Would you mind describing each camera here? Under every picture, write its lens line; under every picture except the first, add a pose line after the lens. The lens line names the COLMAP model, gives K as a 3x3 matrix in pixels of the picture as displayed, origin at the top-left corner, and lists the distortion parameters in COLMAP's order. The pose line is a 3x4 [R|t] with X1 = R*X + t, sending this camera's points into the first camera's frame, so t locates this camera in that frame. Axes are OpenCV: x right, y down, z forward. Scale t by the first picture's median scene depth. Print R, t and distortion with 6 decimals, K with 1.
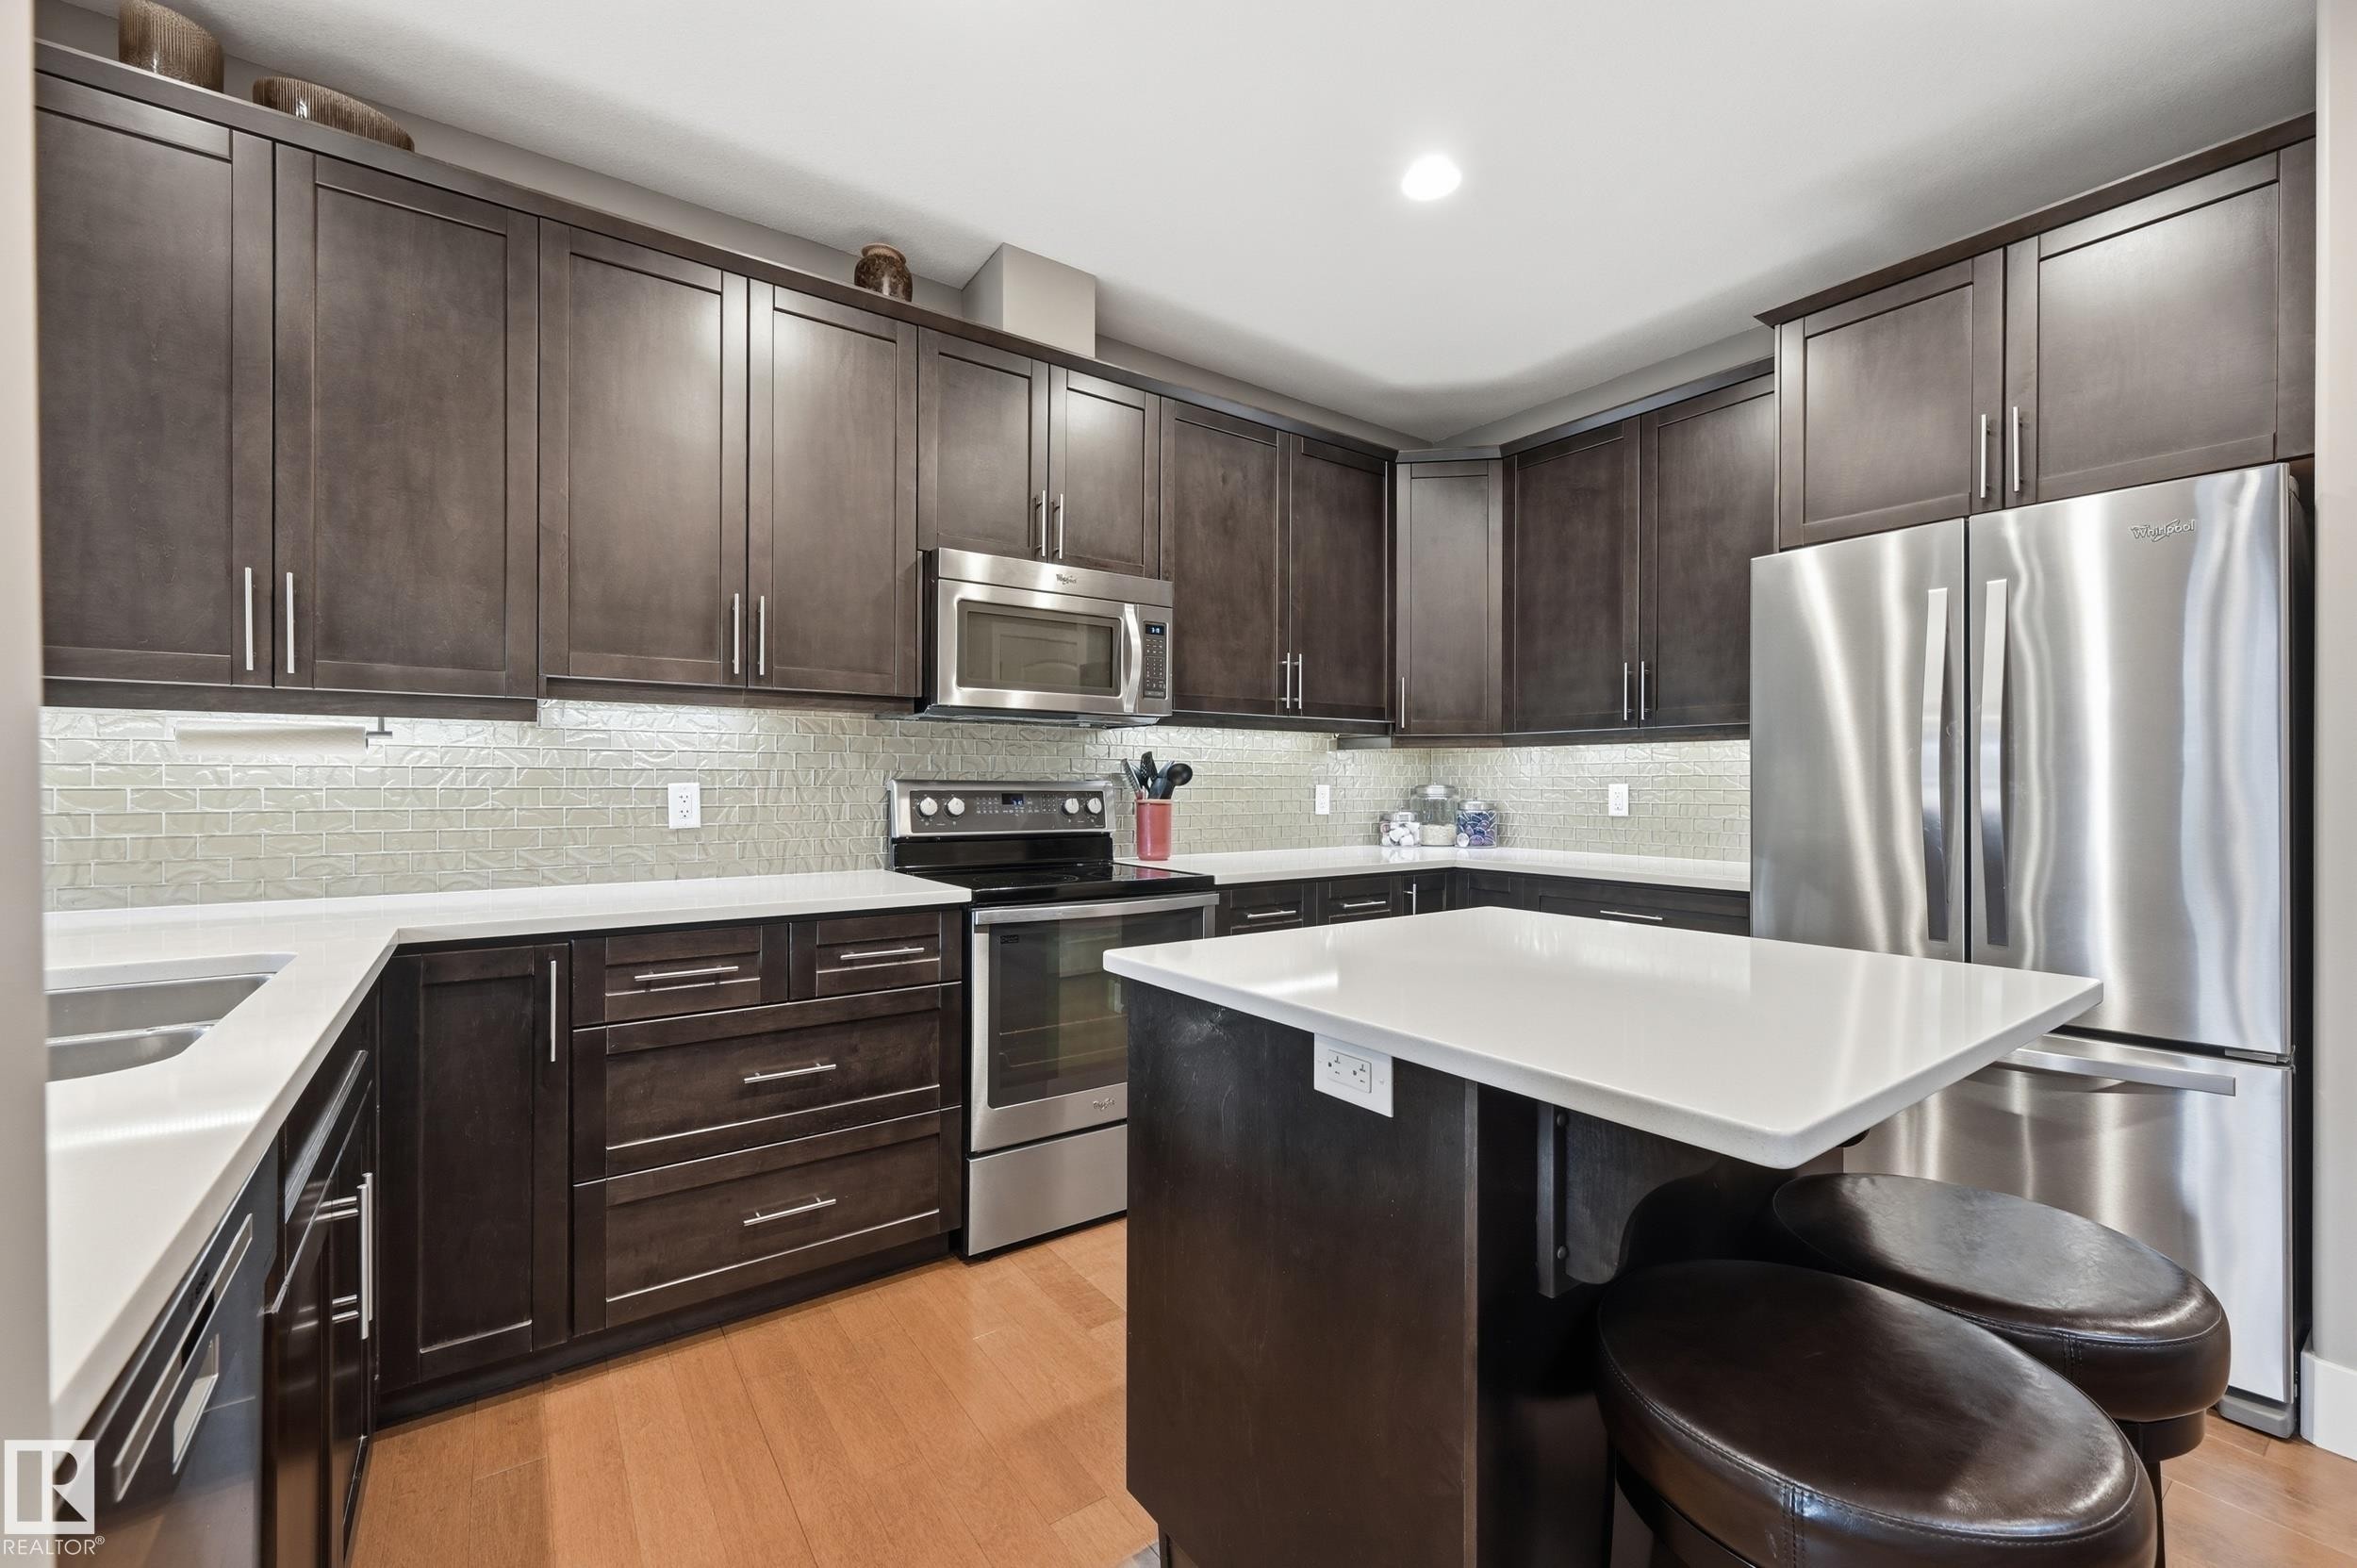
lens RADIAL K [[937.3, 0, 1183.1], [0, 937.3, 788.0], [0, 0, 1]] dist [-0.003614, 0.001167]
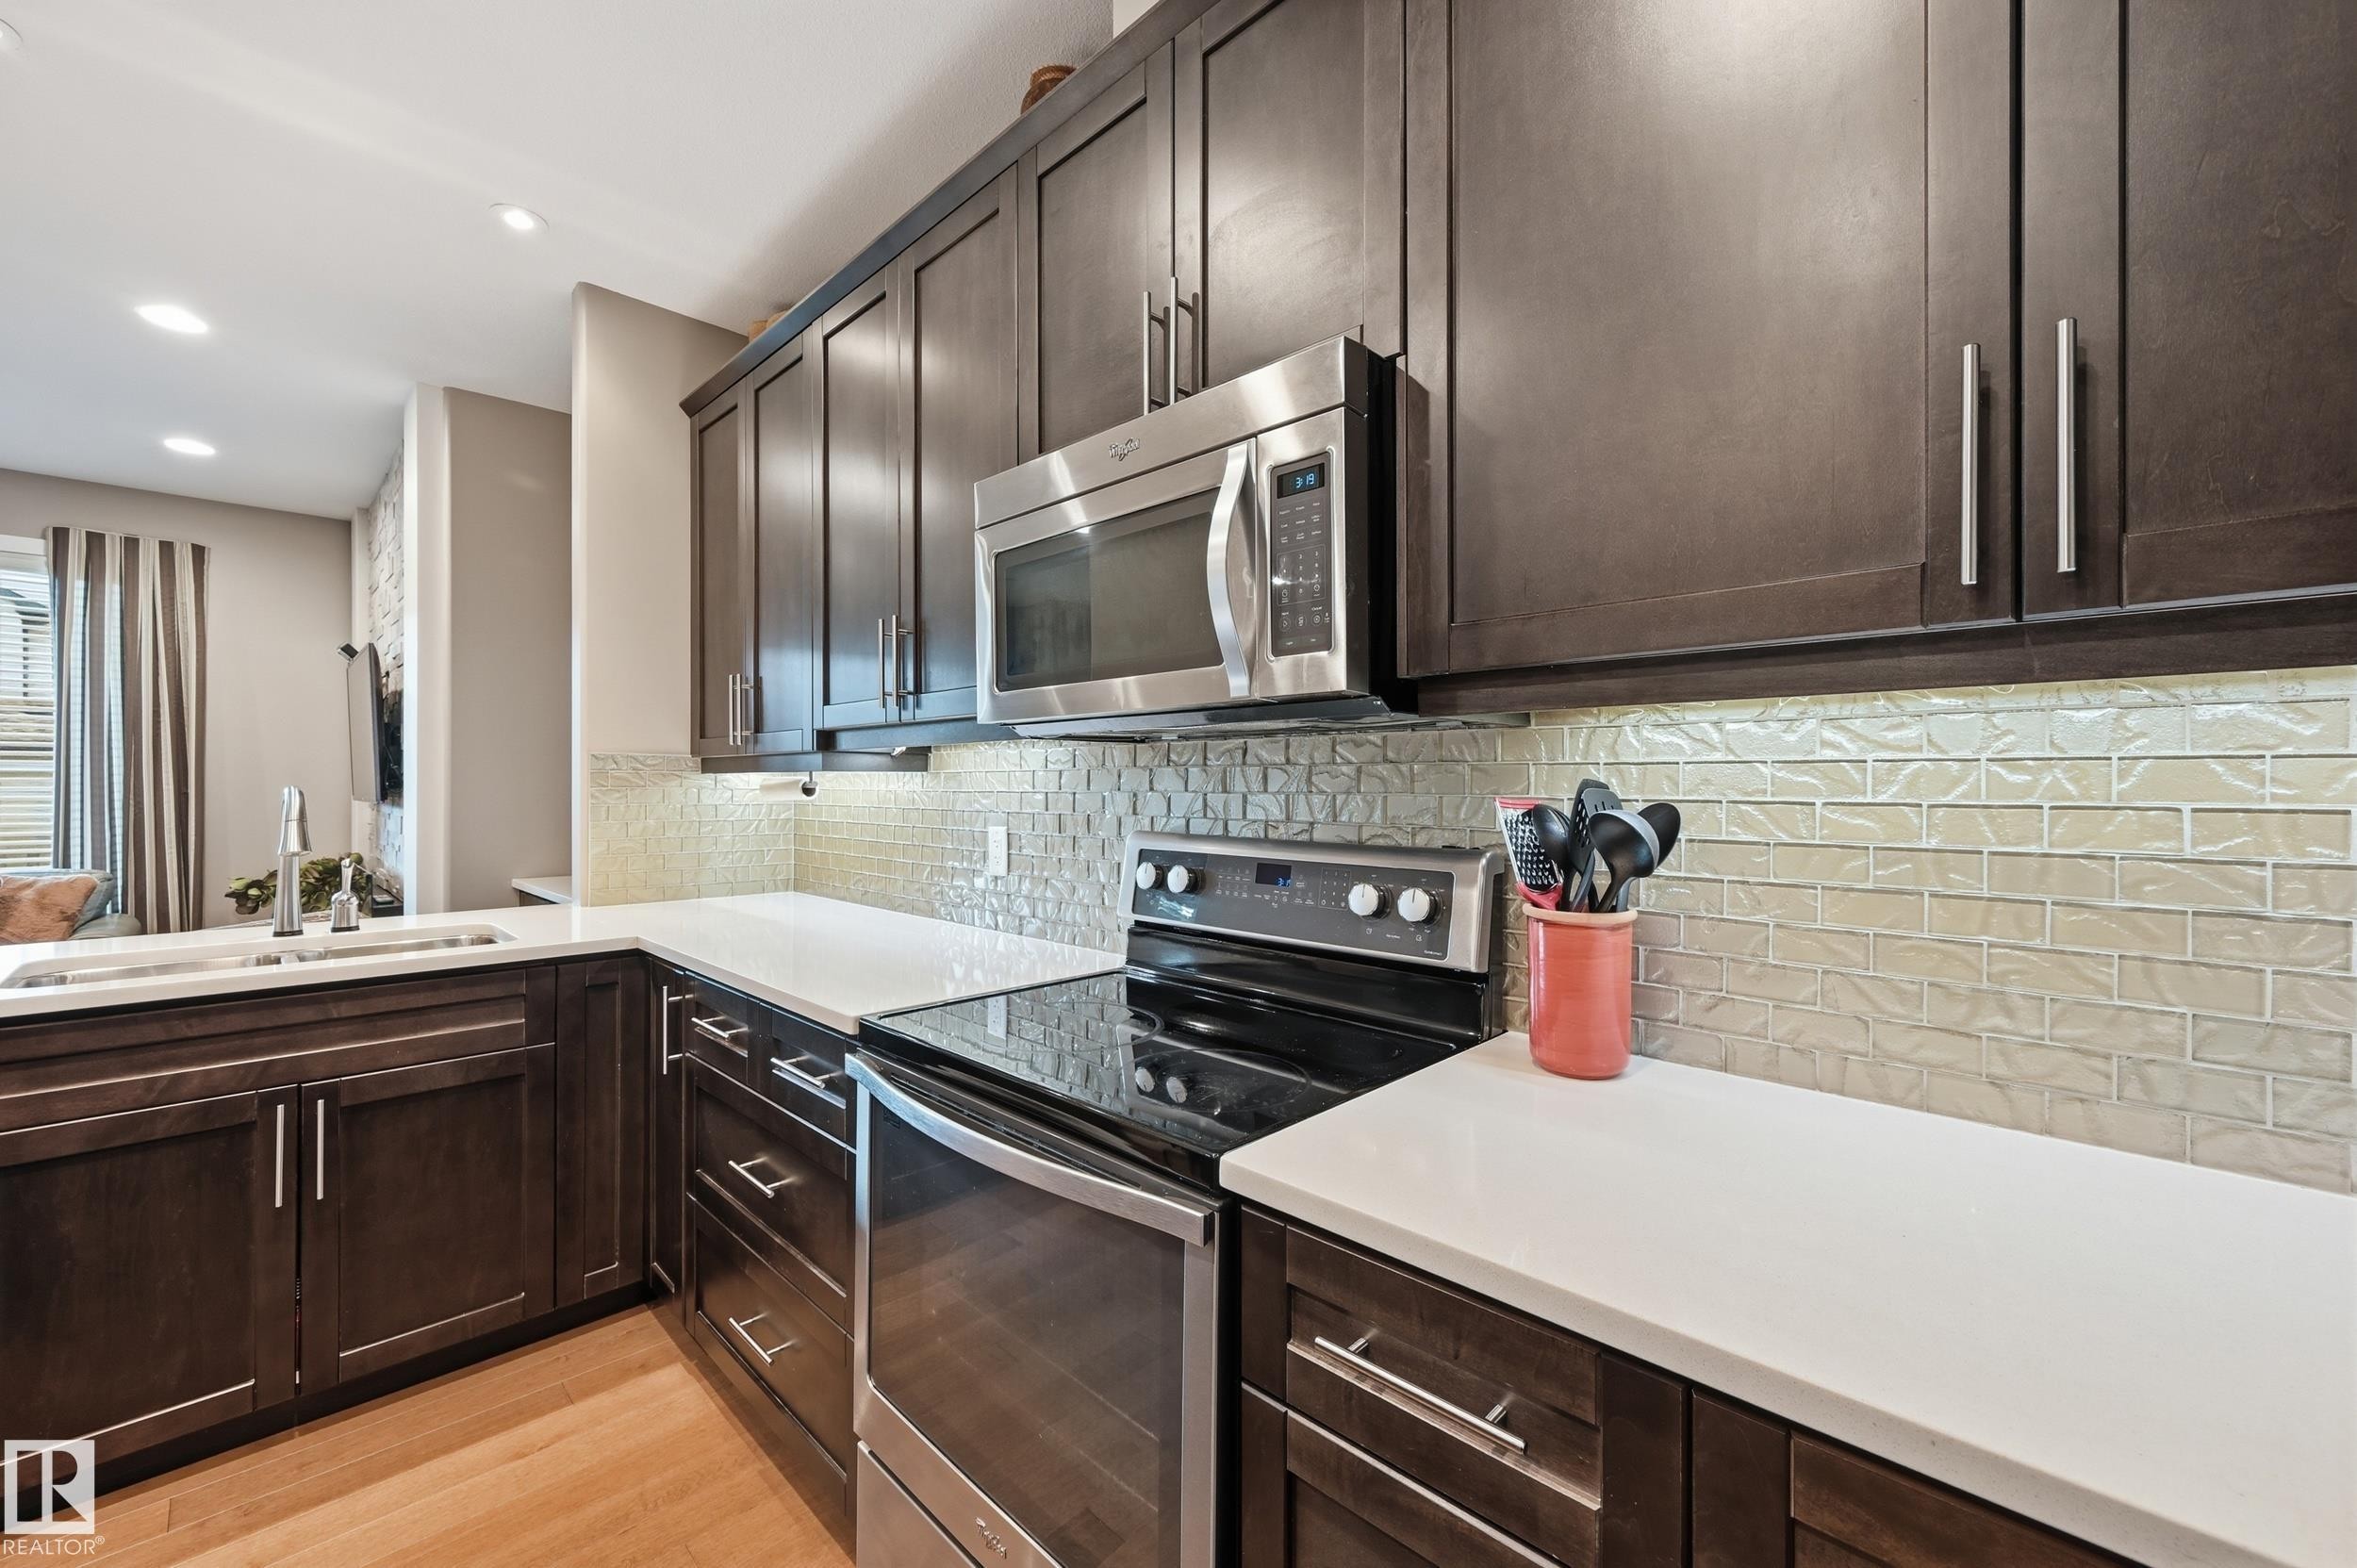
lens RADIAL K [[937.3, 0, 1183.4], [0, 937.3, 787.4], [0, 0, 1]] dist [-0.003614, 0.001167]
pose [[0.172216, 0.001040, -0.985059, 0.335809], [-0.007494, 0.999972, -0.000255, -0.037608], [0.985031, 0.007426, 0.172219, 0.853750]]
